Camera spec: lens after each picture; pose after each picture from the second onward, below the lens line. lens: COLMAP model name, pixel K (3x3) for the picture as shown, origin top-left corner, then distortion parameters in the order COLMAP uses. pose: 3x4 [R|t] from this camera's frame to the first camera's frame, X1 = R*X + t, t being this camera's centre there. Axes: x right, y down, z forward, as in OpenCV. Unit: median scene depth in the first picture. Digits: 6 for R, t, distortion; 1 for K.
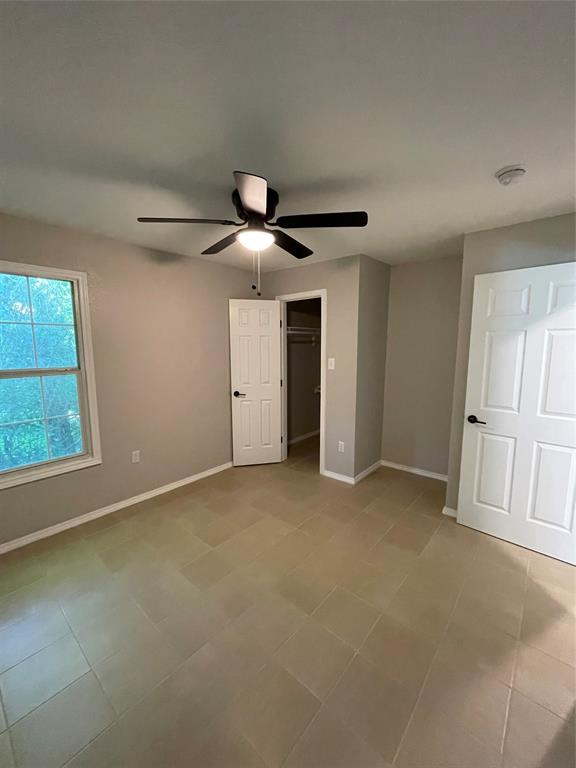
lens RADIAL K [[309.7, 0, 288.0], [0, 309.7, 384.0], [0, 0, 1]] dist [-0.004188, 0.000322]
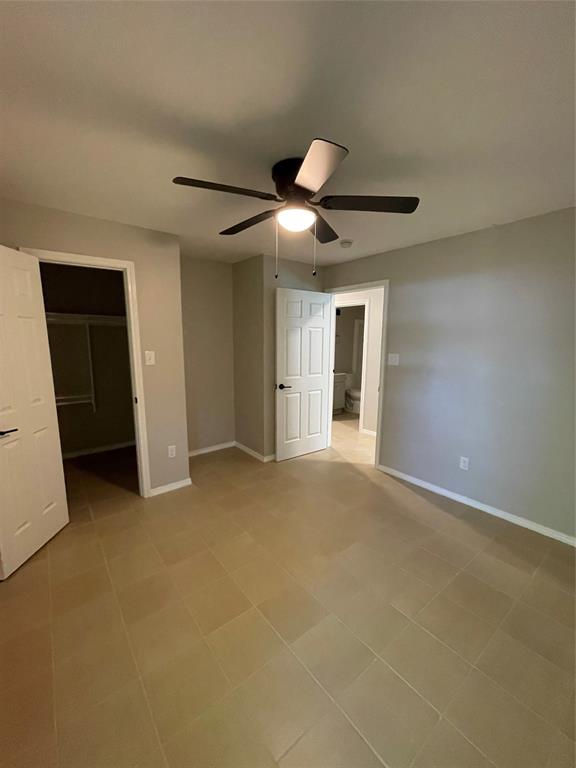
lens RADIAL K [[309.7, 0, 288.0], [0, 309.7, 384.0], [0, 0, 1]] dist [-0.004188, 0.000322]
pose [[0.182346, -0.133495, 0.974130, -0.804853], [0.125300, 0.985817, 0.111642, -0.056805], [-0.975218, 0.101701, 0.196486, 0.657472]]
